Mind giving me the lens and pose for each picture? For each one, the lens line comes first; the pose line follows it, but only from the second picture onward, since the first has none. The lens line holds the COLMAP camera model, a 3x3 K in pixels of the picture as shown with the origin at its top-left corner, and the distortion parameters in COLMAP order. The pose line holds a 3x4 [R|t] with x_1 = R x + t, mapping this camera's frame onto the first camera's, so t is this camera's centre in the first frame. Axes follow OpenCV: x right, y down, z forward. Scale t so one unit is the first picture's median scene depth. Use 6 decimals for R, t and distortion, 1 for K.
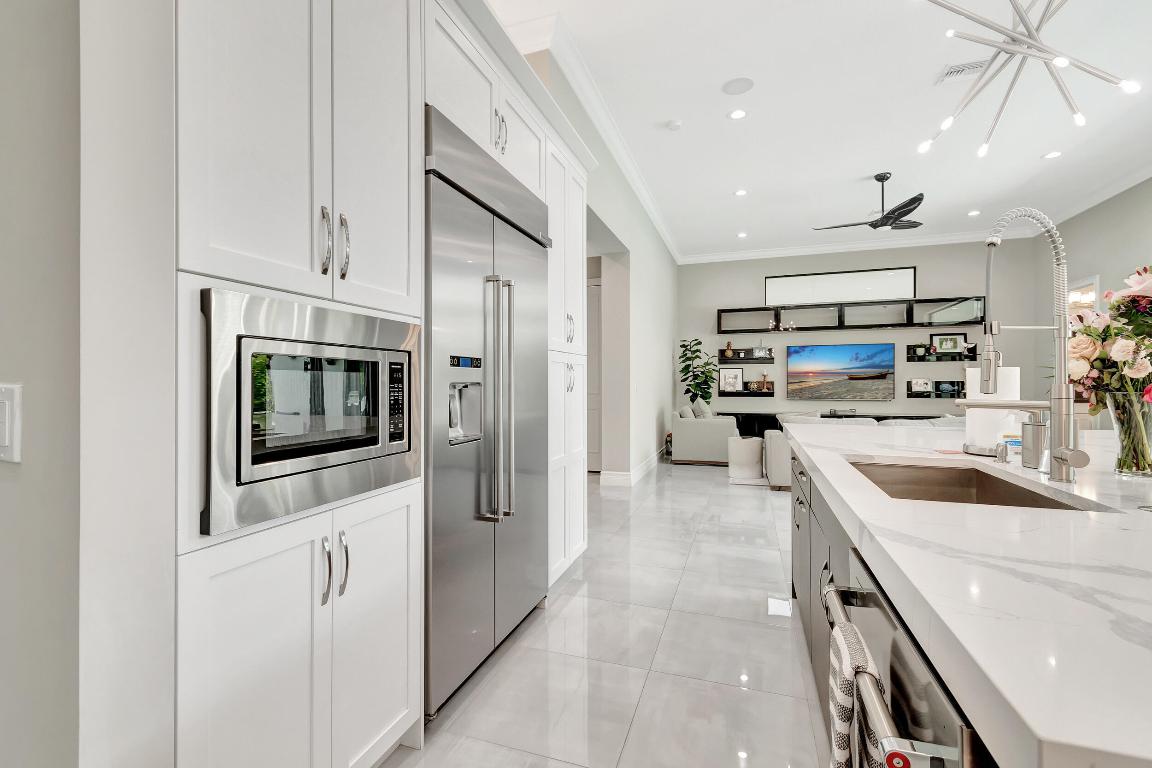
lens RADIAL K [[511.4, 0, 570.0], [0, 511.4, 381.3], [0, 0, 1]] dist [-0.003386, 0.000916]
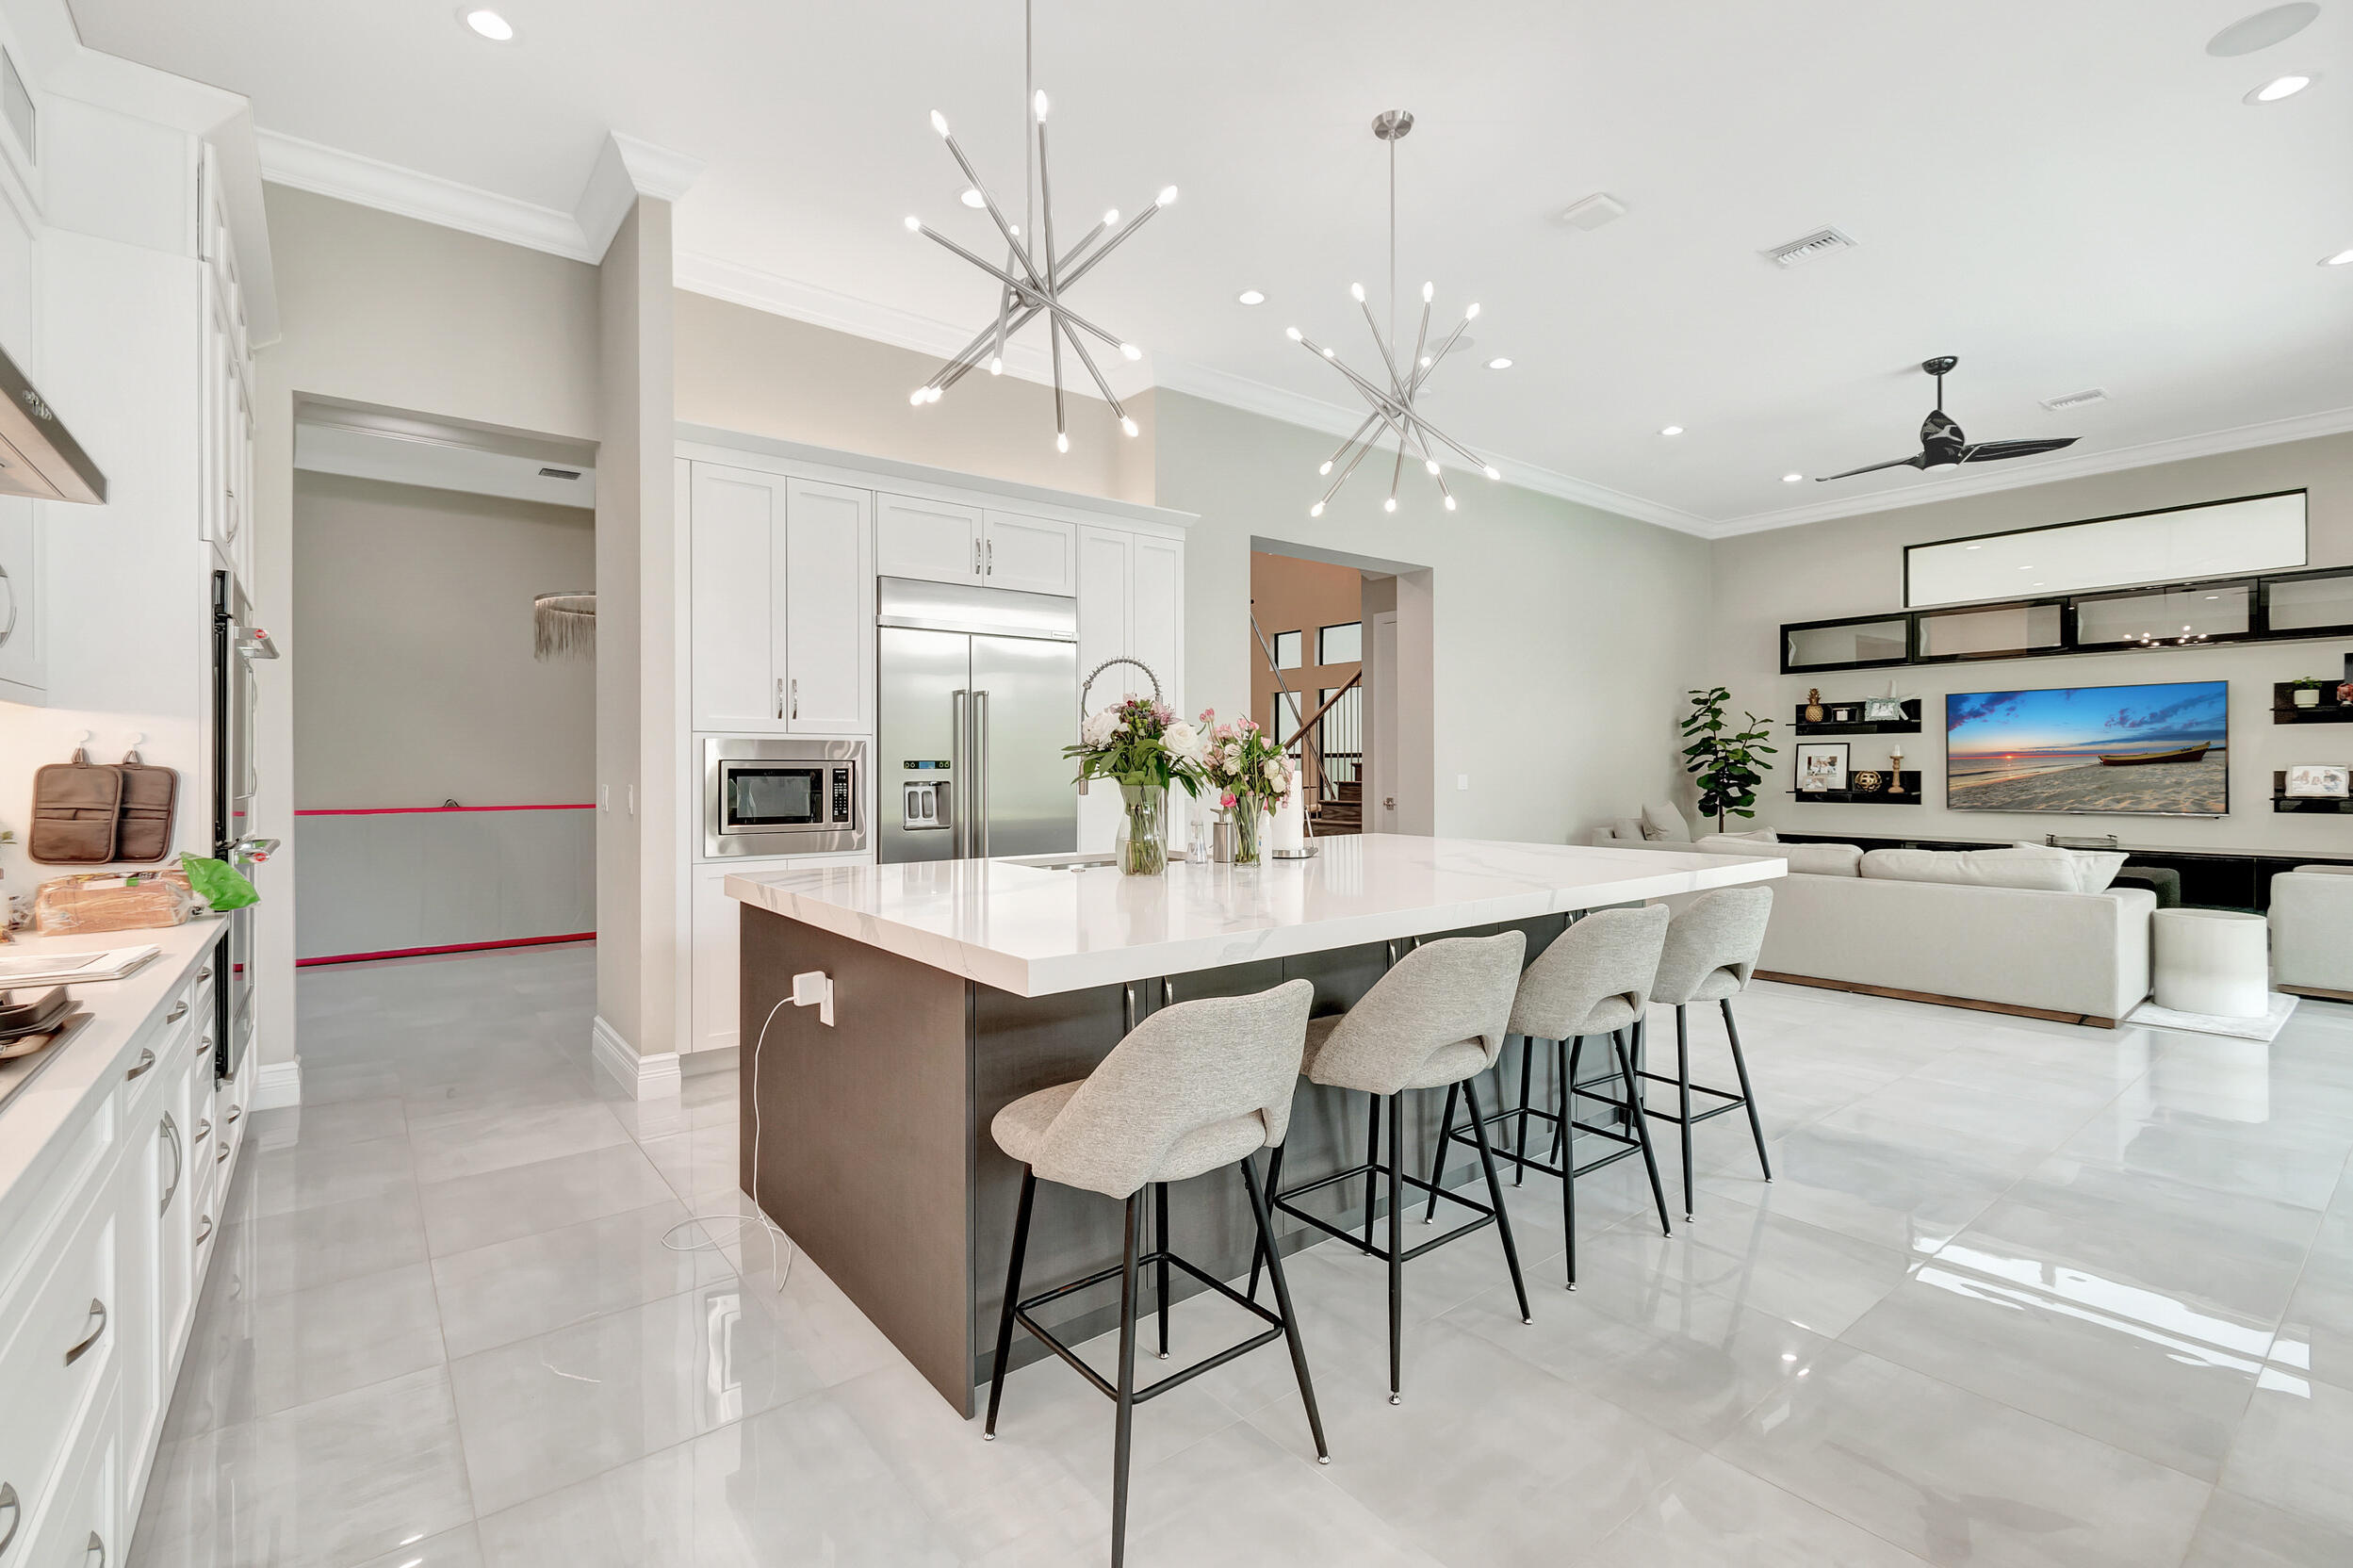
lens RADIAL K [[1044.5, 0, 1175.5], [0, 1044.5, 775.2], [0, 0, 1]] dist [-0.003386, 0.000916]
pose [[0.851038, 0.002152, -0.525099, 0.339808], [0.003114, 0.999953, 0.009144, -0.006973], [0.525094, -0.009417, 0.850992, -0.173817]]
